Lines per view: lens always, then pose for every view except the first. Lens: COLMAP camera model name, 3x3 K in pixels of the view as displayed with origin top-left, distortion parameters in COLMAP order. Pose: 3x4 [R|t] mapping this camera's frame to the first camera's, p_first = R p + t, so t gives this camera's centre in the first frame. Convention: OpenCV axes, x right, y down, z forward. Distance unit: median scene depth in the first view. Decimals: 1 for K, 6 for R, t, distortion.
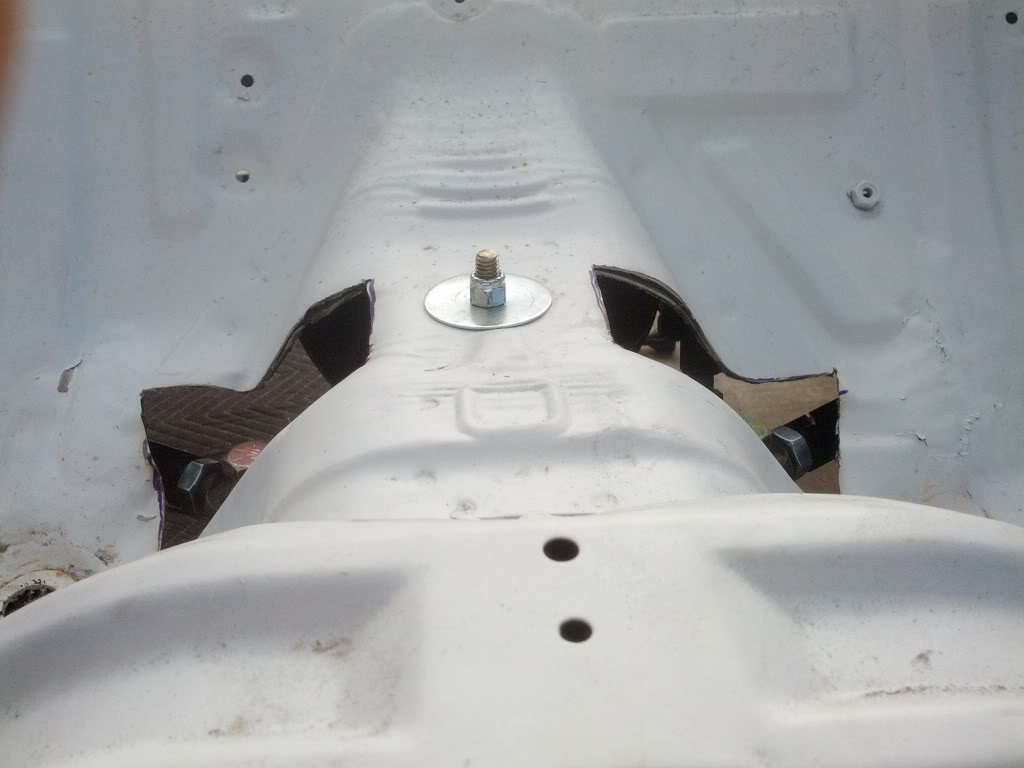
lens RADIAL K [[985.3, 0, 512.0], [0, 985.3, 384.0], [0, 0, 1]] dist [0.015402, -0.002572]
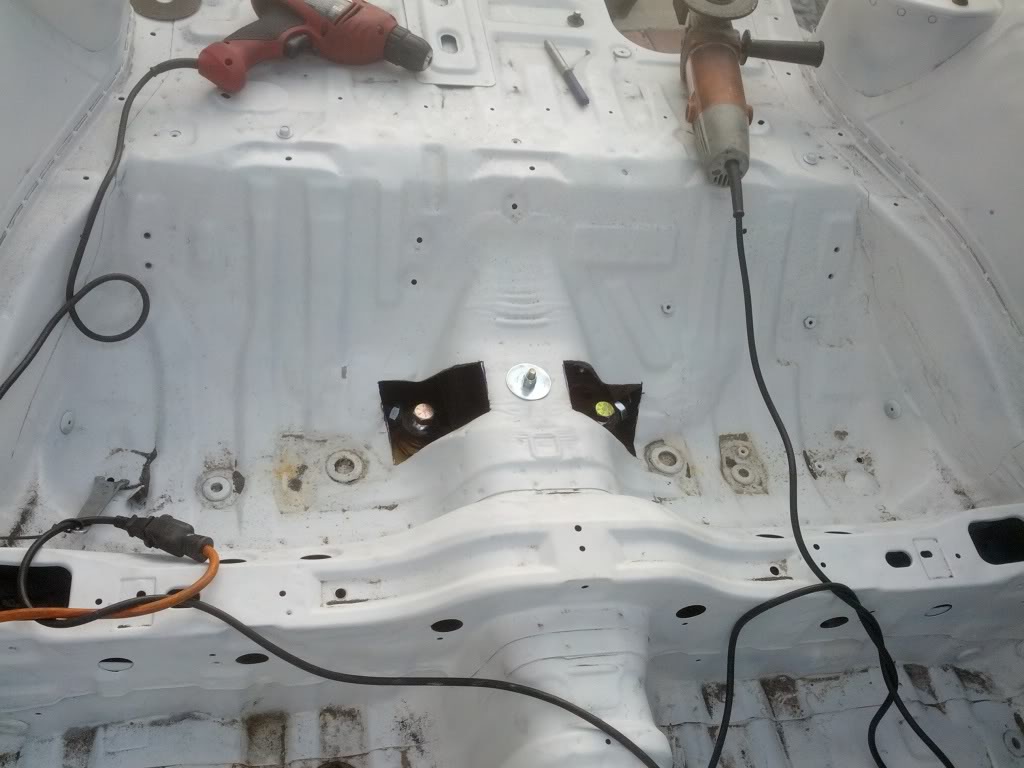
lens RADIAL K [[927.9, 0, 512.0], [0, 927.9, 384.0], [0, 0, 1]] dist [0.080085, -0.005405]
pose [[0.974513, 0.063211, 0.215241, -0.543369], [-0.140712, 0.919498, 0.367048, -0.887645], [-0.174712, -0.387980, 0.904957, -1.179607]]
